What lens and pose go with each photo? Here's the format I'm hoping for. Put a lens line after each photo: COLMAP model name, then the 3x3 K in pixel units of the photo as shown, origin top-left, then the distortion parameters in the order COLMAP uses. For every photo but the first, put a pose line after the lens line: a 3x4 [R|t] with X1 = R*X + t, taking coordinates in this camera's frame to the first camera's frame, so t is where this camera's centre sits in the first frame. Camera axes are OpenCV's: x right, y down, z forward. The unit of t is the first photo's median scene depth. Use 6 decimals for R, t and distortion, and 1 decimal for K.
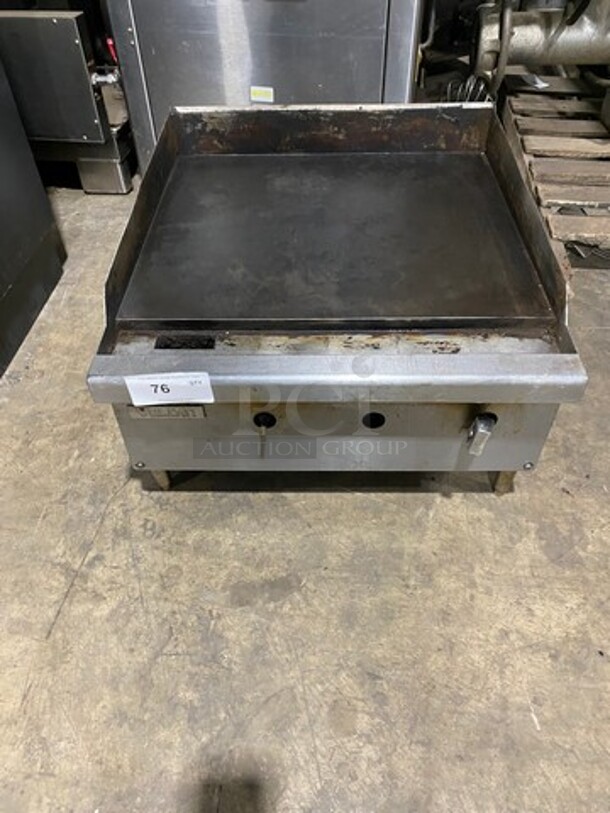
lens RADIAL K [[619.3, 0, 304.5], [0, 619.3, 400.8], [0, 0, 1]] dist [0.016526, -0.008924]
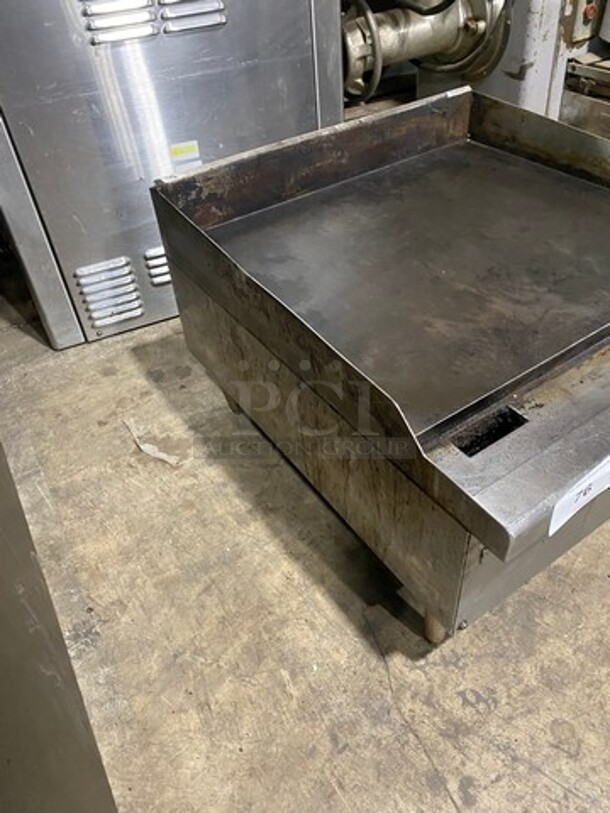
lens RADIAL K [[619.3, 0, 316.0], [0, 619.3, 400.8], [0, 0, 1]] dist [0.016526, -0.008924]
pose [[0.811235, -0.410687, 0.416214, -0.593975], [0.445293, 0.895251, 0.015449, -0.209467], [-0.378961, 0.172804, 0.909136, 0.386699]]
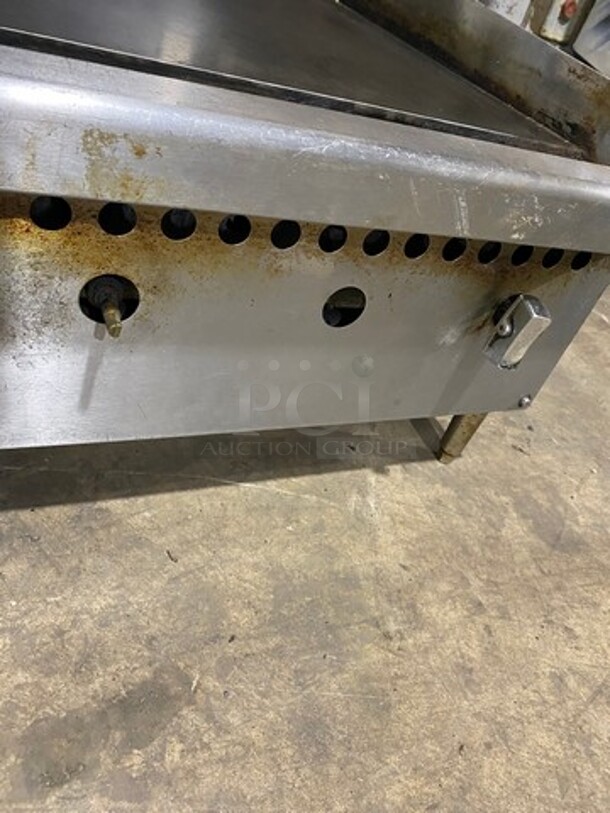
lens RADIAL K [[619.3, 0, 309.9], [0, 619.3, 400.1], [0, 0, 1]] dist [0.016526, -0.008924]
pose [[0.873301, -0.044453, 0.485149, -0.138330], [0.074315, 0.996330, -0.042481, 0.114156], [-0.481480, 0.073152, 0.873399, 0.547341]]
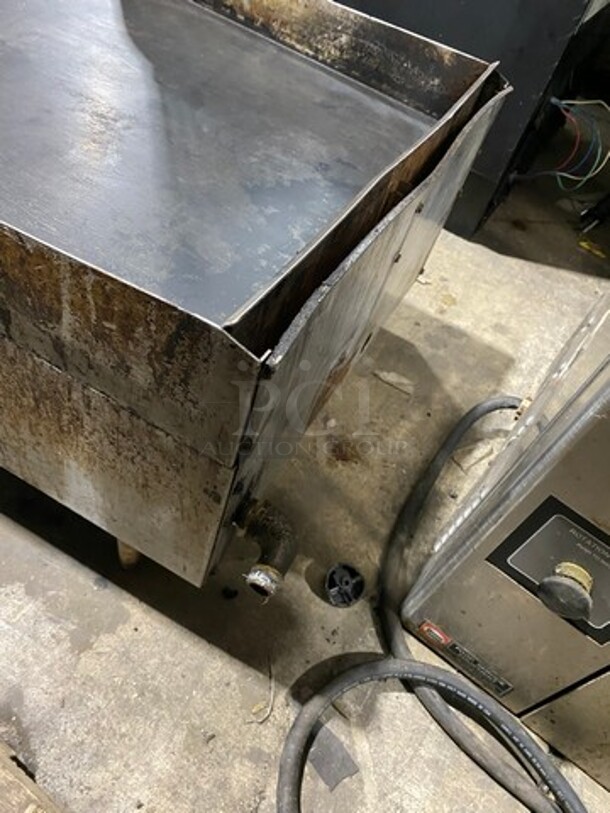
lens RADIAL K [[619.3, 0, 305.9], [0, 619.3, 406.9], [0, 0, 1]] dist [0.016526, -0.008924]
pose [[-0.422169, 0.620618, -0.660762, 0.628743], [-0.793533, 0.099394, 0.600355, -0.827559], [0.438267, 0.777788, 0.450520, 1.129588]]
